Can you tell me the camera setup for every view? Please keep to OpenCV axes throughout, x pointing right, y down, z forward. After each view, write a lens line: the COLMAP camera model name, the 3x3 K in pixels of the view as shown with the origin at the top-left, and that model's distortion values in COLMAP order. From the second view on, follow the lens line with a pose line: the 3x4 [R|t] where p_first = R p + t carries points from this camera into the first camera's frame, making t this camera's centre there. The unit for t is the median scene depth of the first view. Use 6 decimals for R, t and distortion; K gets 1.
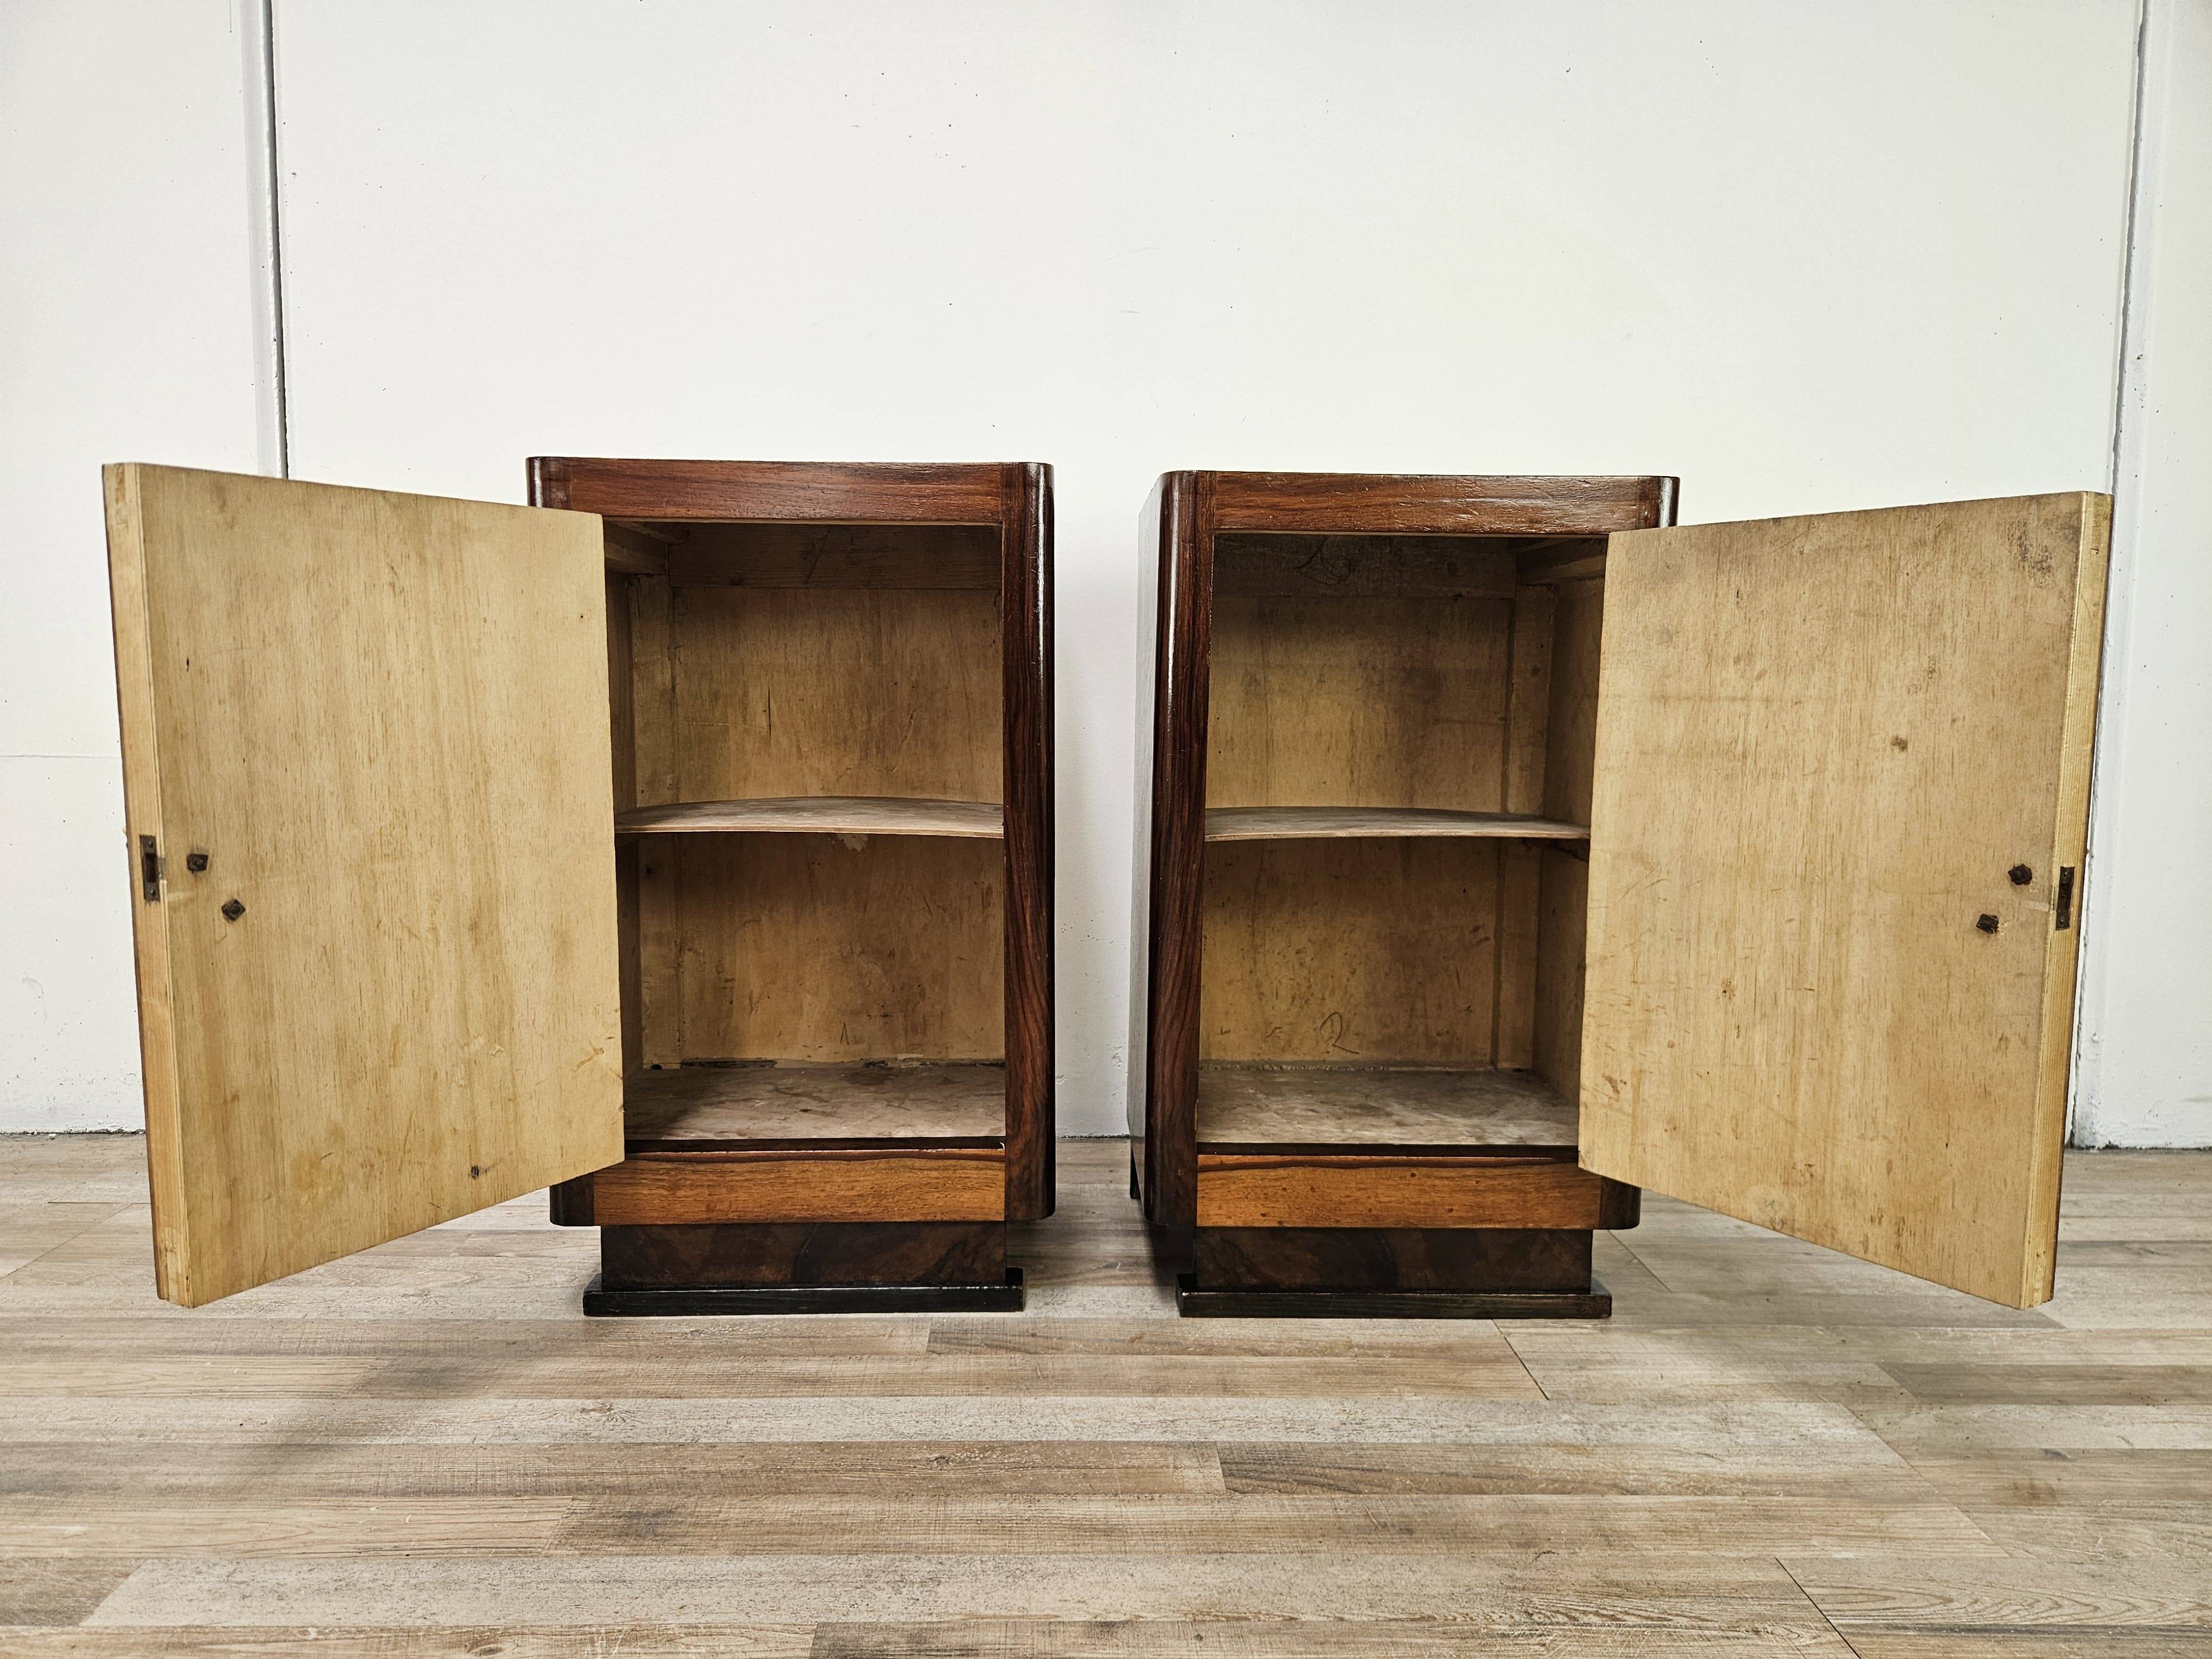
lens RADIAL K [[1522.9, 0, 1094.7], [0, 1522.9, 822.6], [0, 0, 1]] dist [0.054565, -0.056866]
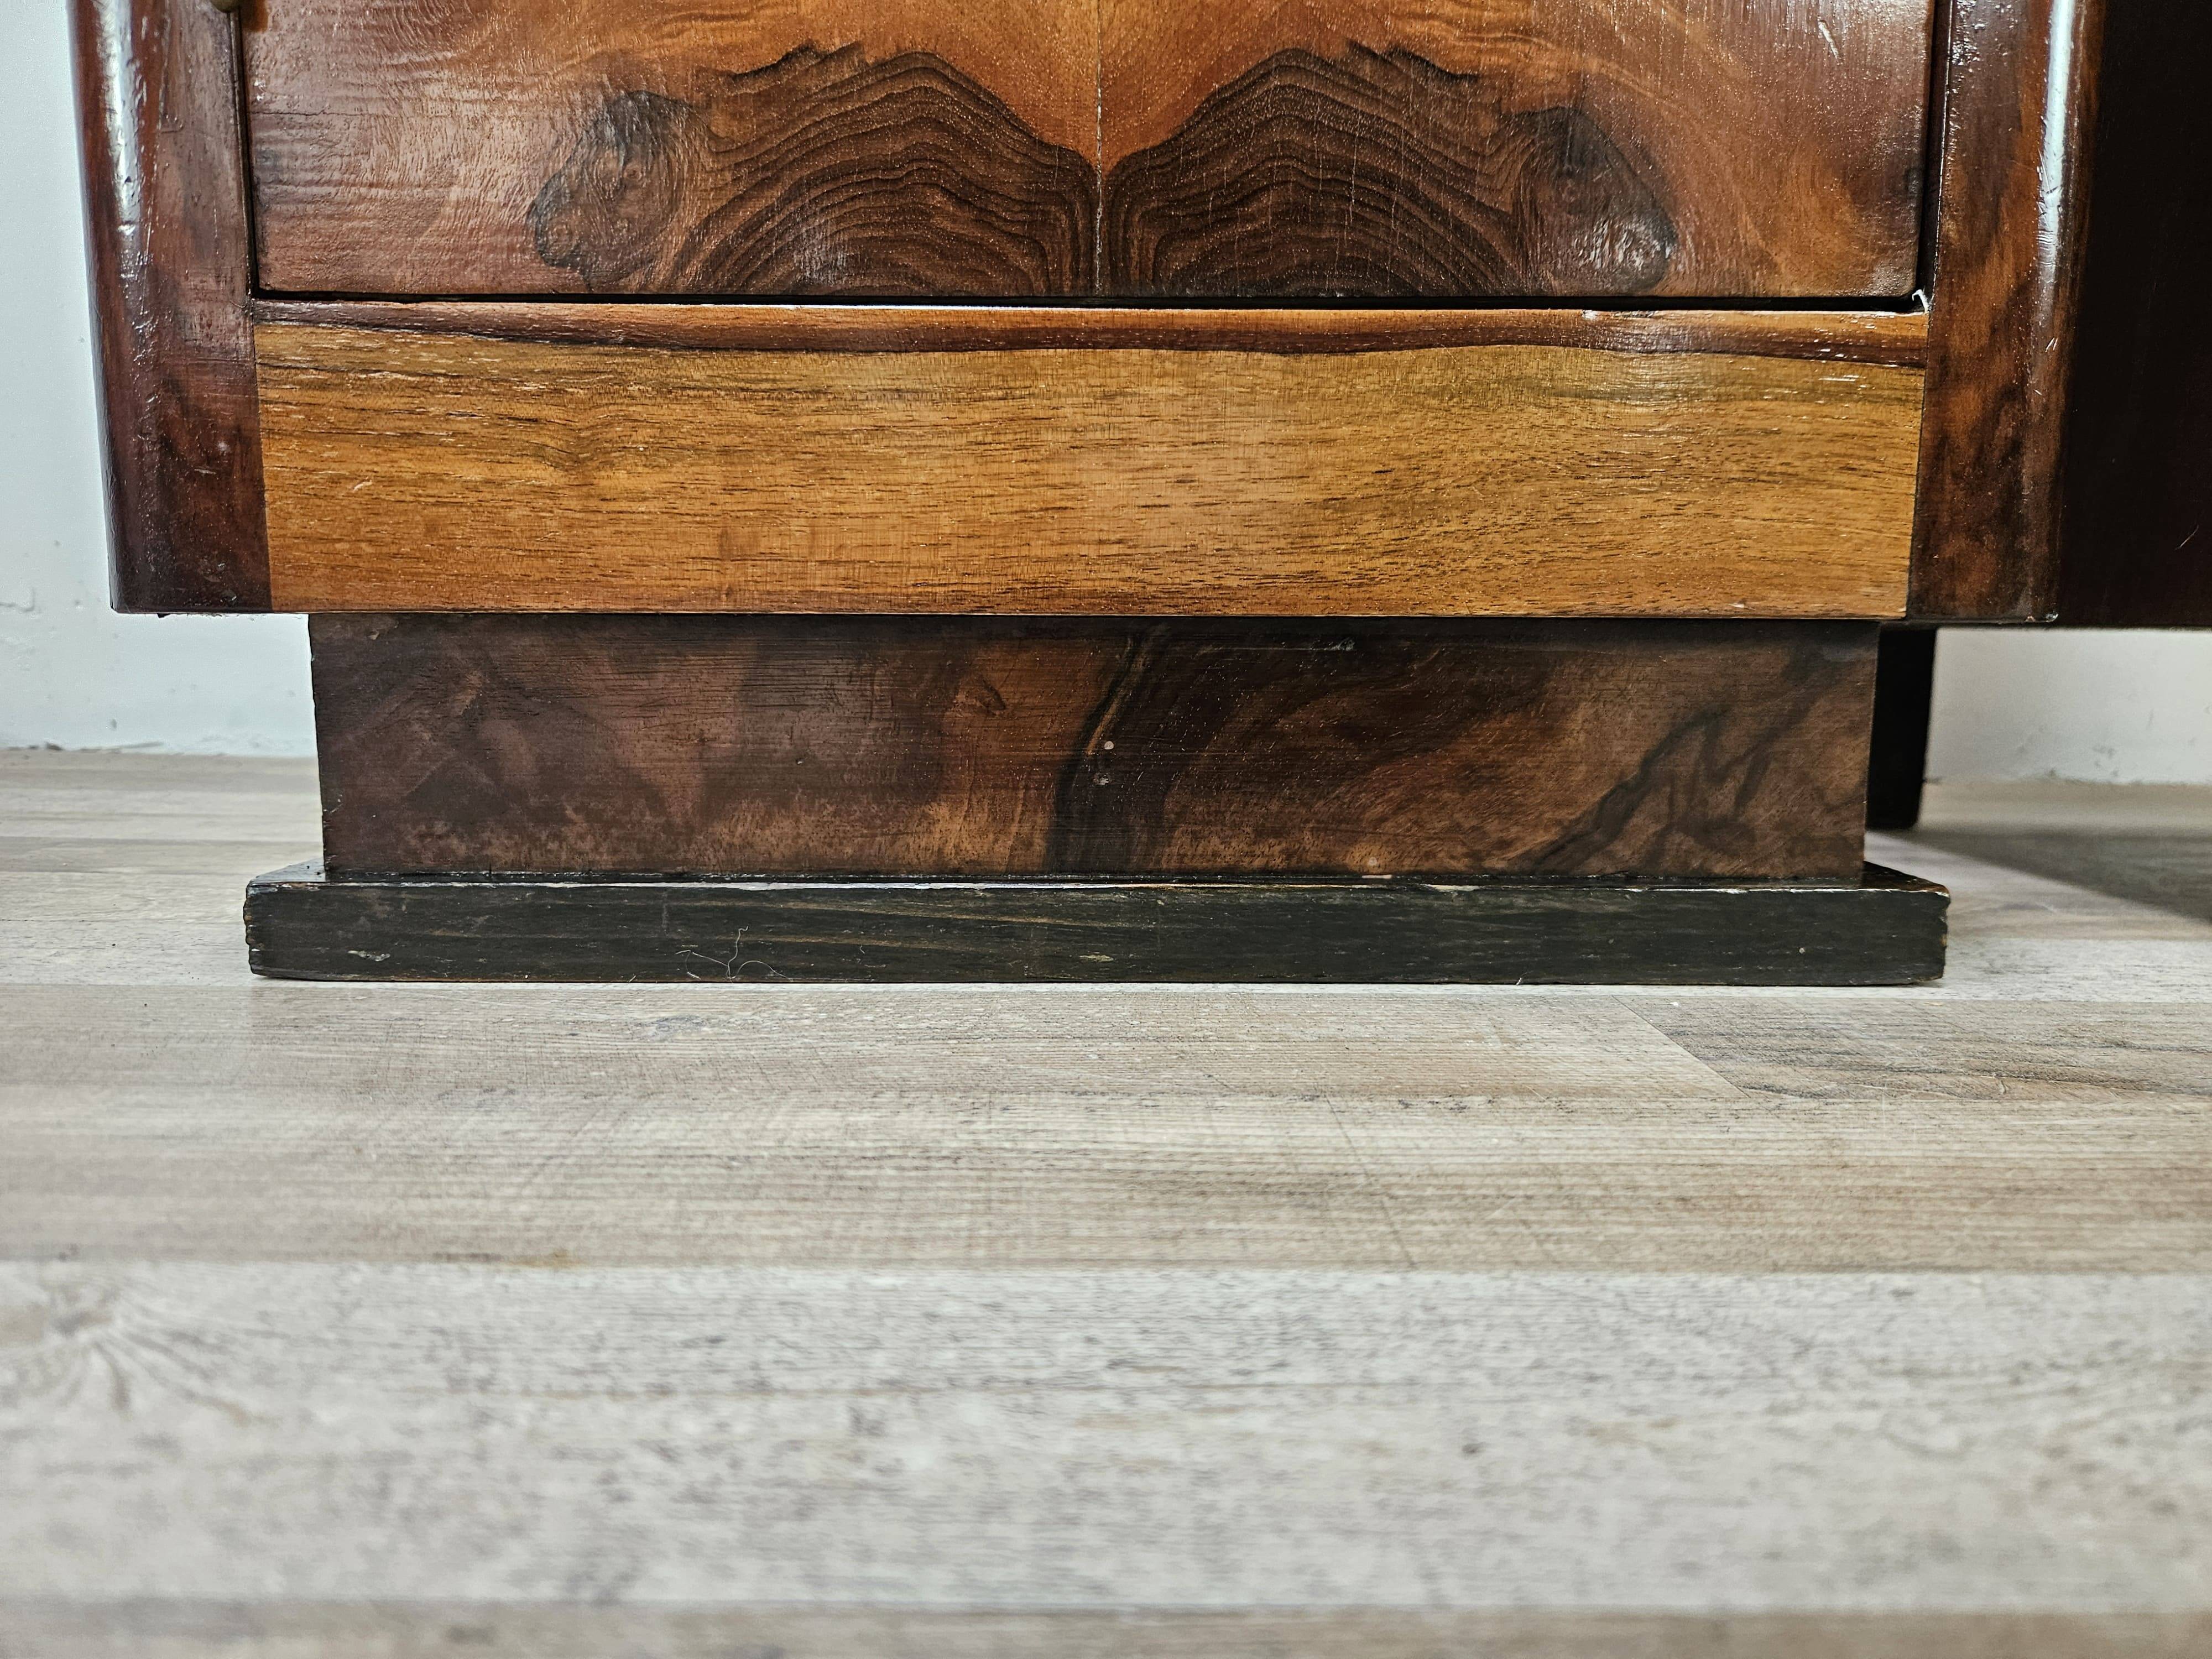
lens RADIAL K [[1547.4, 0, 1106.3], [0, 1547.4, 825.8], [0, 0, 1]] dist [0.017220, -0.010930]
pose [[0.999776, 0.001315, -0.021121, -0.185164], [-0.000535, 0.999320, 0.036877, 0.287368], [0.021155, -0.036857, 0.999097, 0.748109]]
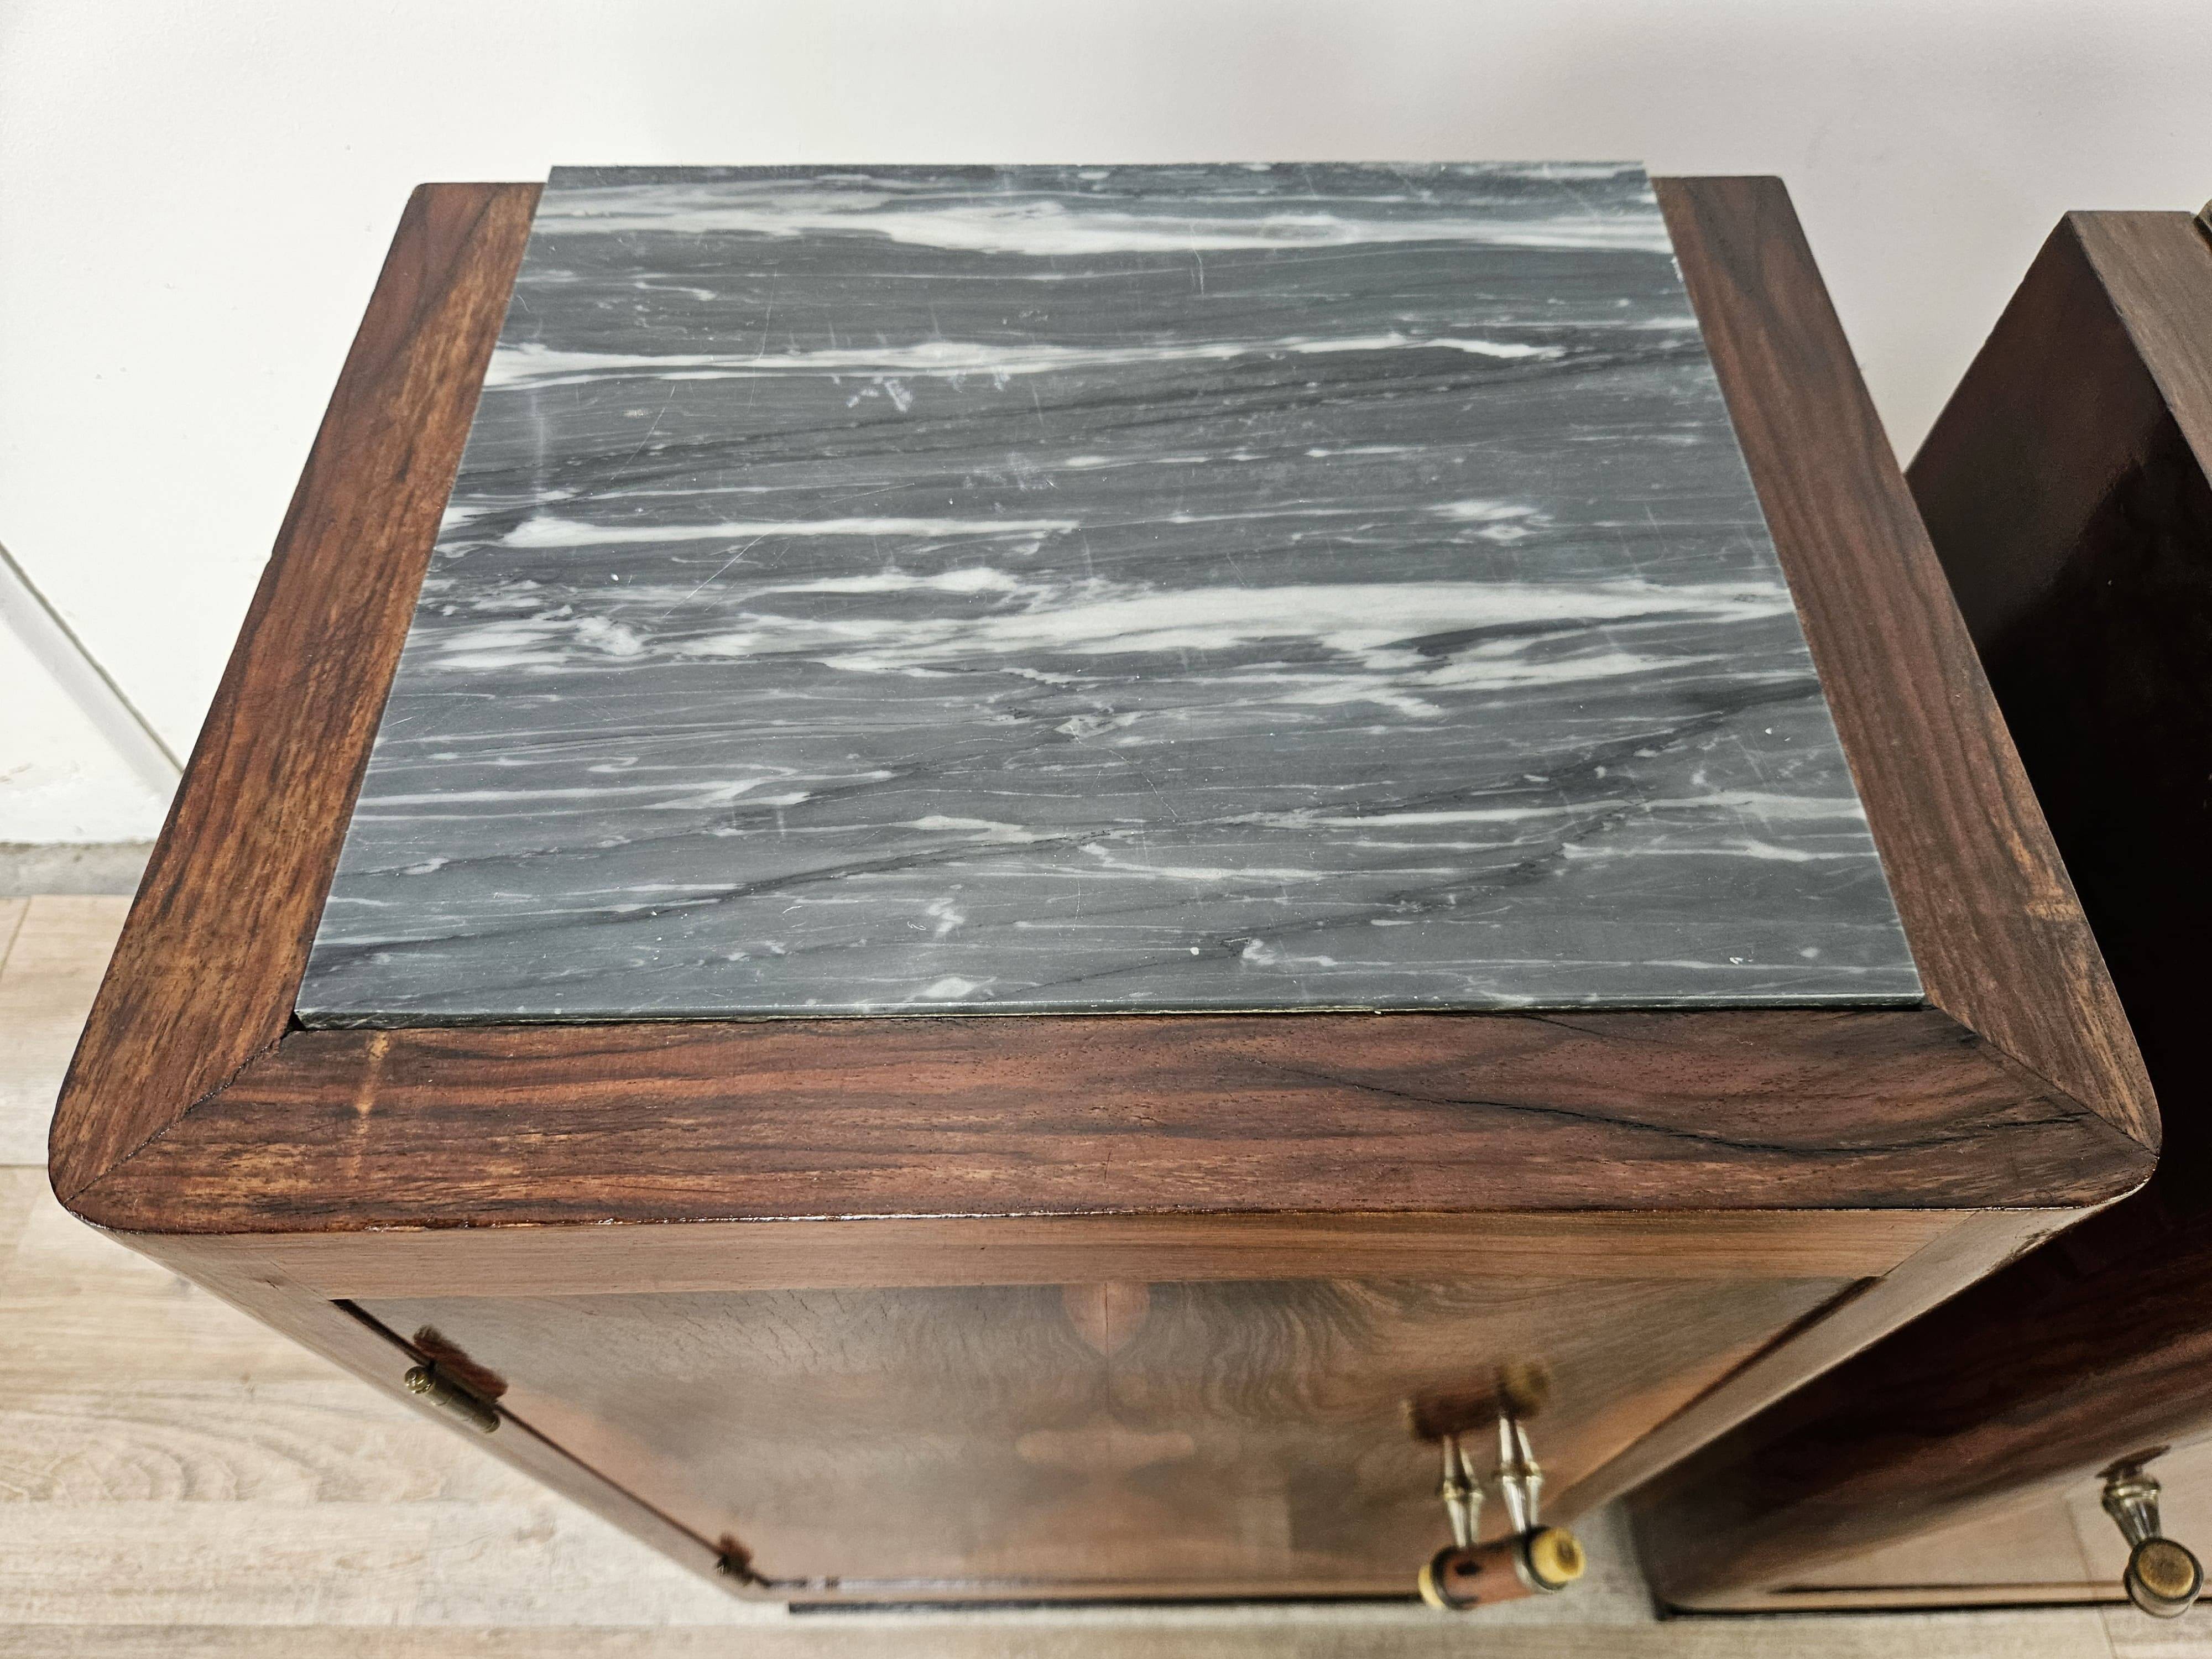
lens RADIAL K [[1522.9, 0, 1103.9], [0, 1522.9, 826.1], [0, 0, 1]] dist [0.054565, -0.056866]
pose [[0.999766, 0.018494, -0.011265, -0.191539], [-0.002442, 0.613195, 0.789927, -0.447312], [0.021516, -0.789715, 0.613097, 0.860825]]
